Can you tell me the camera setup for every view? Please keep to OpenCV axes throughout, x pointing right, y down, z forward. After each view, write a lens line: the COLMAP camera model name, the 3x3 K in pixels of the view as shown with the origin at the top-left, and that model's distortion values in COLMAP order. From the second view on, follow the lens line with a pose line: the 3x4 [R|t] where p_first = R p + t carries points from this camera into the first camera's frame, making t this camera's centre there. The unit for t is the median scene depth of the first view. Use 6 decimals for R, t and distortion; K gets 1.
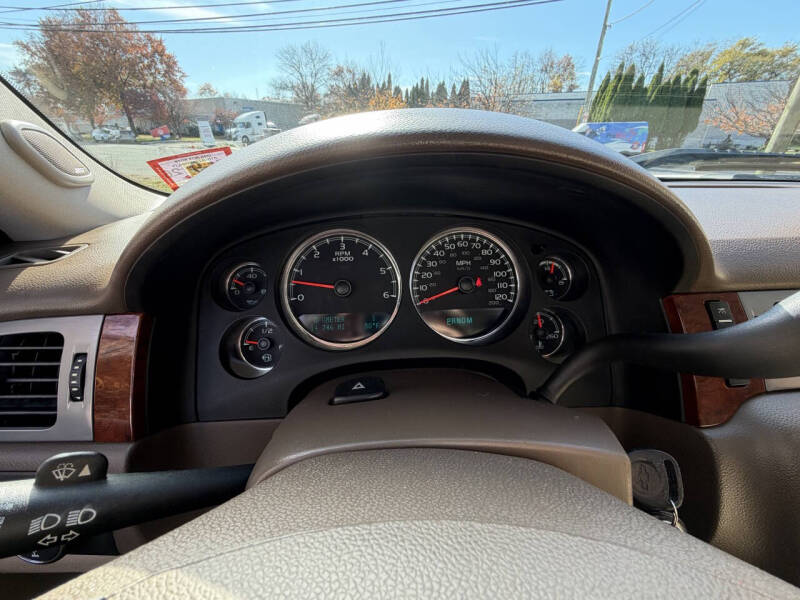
lens RADIAL K [[334.2, 0, 399.0], [0, 334.2, 298.4], [0, 0, 1]] dist [-0.002068, -0.000062]
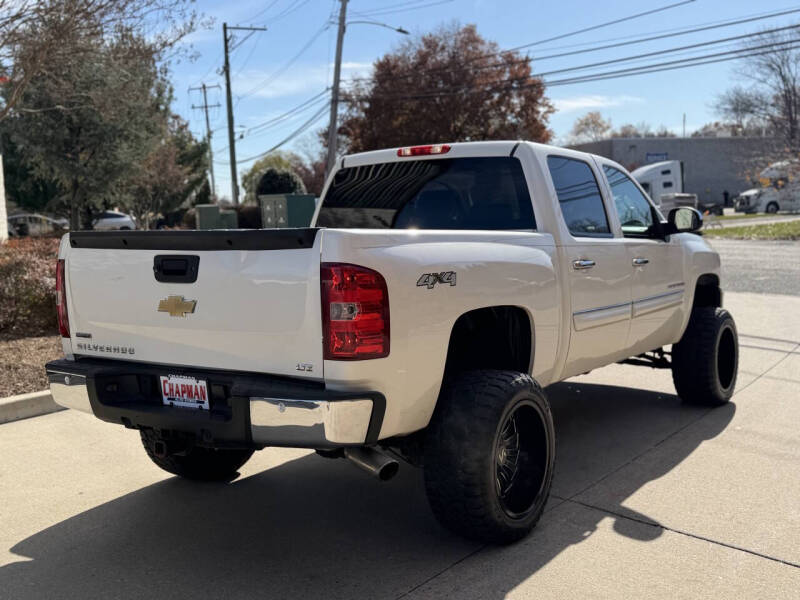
lens RADIAL K [[878.5, 0, 400.0], [0, 878.5, 300.0], [0, 0, 1]] dist [0.155256, -0.305884]
pose [[0.782016, 0.031888, -0.622443, 0.075338], [-0.240872, 0.936556, -0.254643, 0.050022], [0.574832, 0.349064, 0.740082, -0.106369]]
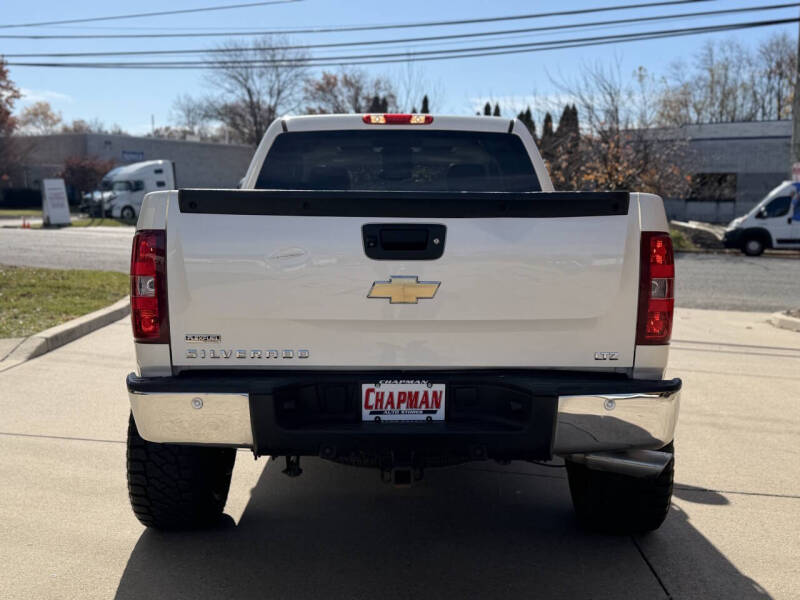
lens RADIAL K [[878.5, 0, 400.0], [0, 878.5, 300.0], [0, 0, 1]] dist [0.155256, -0.305884]
pose [[0.997697, 0.004716, -0.067669, 0.017204], [-0.027437, 0.940395, -0.338975, 0.056033], [0.062037, 0.340051, 0.938359, -0.115208]]
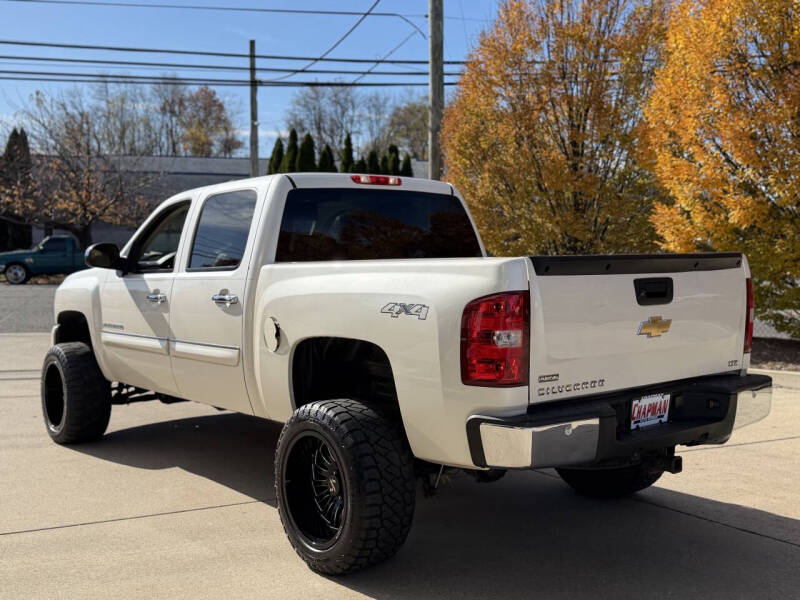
lens RADIAL K [[878.5, 0, 400.0], [0, 878.5, 300.0], [0, 0, 1]] dist [0.155256, -0.305884]
pose [[0.824836, -0.046101, 0.563490, -0.048862], [0.249814, 0.923816, -0.290097, 0.050717], [-0.507188, 0.380050, 0.773513, -0.111241]]
